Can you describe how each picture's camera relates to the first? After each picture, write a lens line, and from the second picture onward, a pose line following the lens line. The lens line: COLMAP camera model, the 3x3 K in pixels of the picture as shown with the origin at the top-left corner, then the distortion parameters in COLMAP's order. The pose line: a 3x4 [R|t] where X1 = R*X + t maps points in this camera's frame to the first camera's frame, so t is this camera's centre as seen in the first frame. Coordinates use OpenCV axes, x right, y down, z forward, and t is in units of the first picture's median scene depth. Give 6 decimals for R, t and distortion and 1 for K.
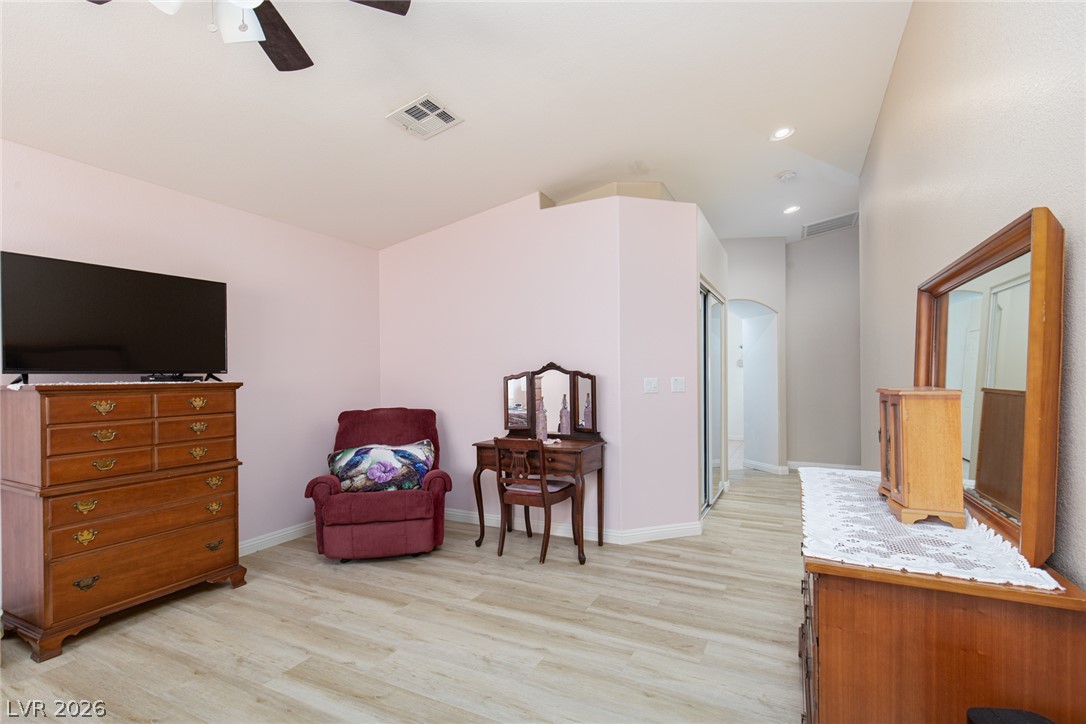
lens RADIAL K [[501.2, 0, 547.4], [0, 501.2, 362.0], [0, 0, 1]] dist [0.017322, -0.001755]
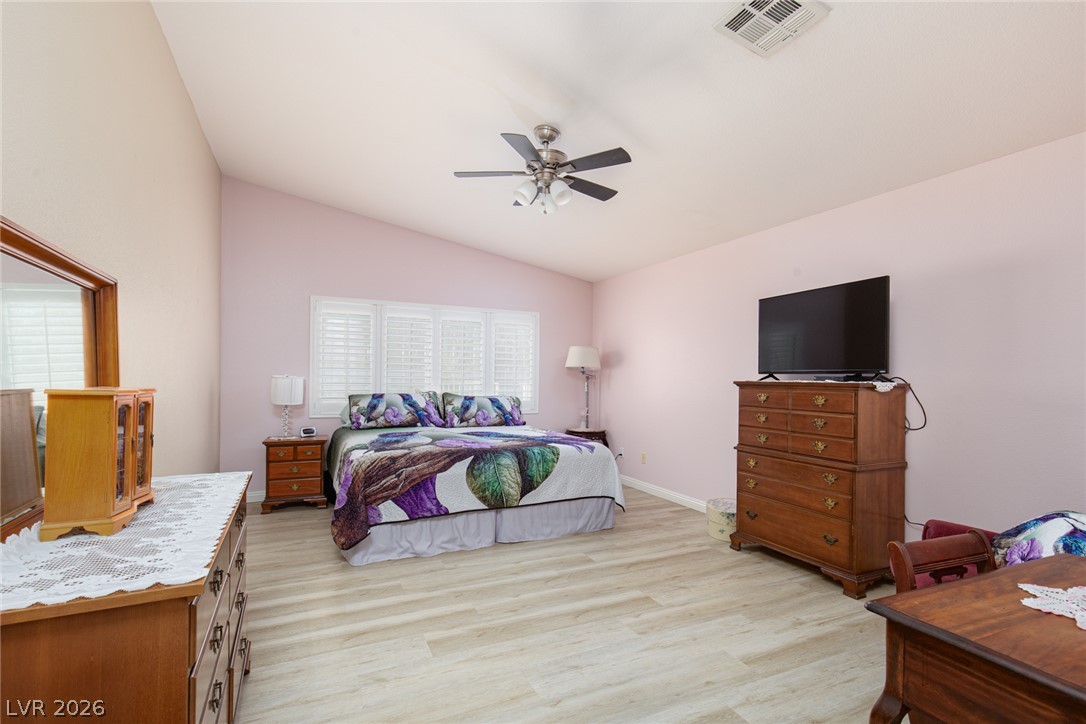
lens RADIAL K [[501.2, 0, 547.7], [0, 501.2, 361.8], [0, 0, 1]] dist [0.017322, -0.001755]
pose [[-0.603168, -0.023350, -0.797272, 0.553969], [0.016580, 0.998988, -0.041802, 0.034298], [0.797442, -0.038433, -0.602171, 1.245248]]
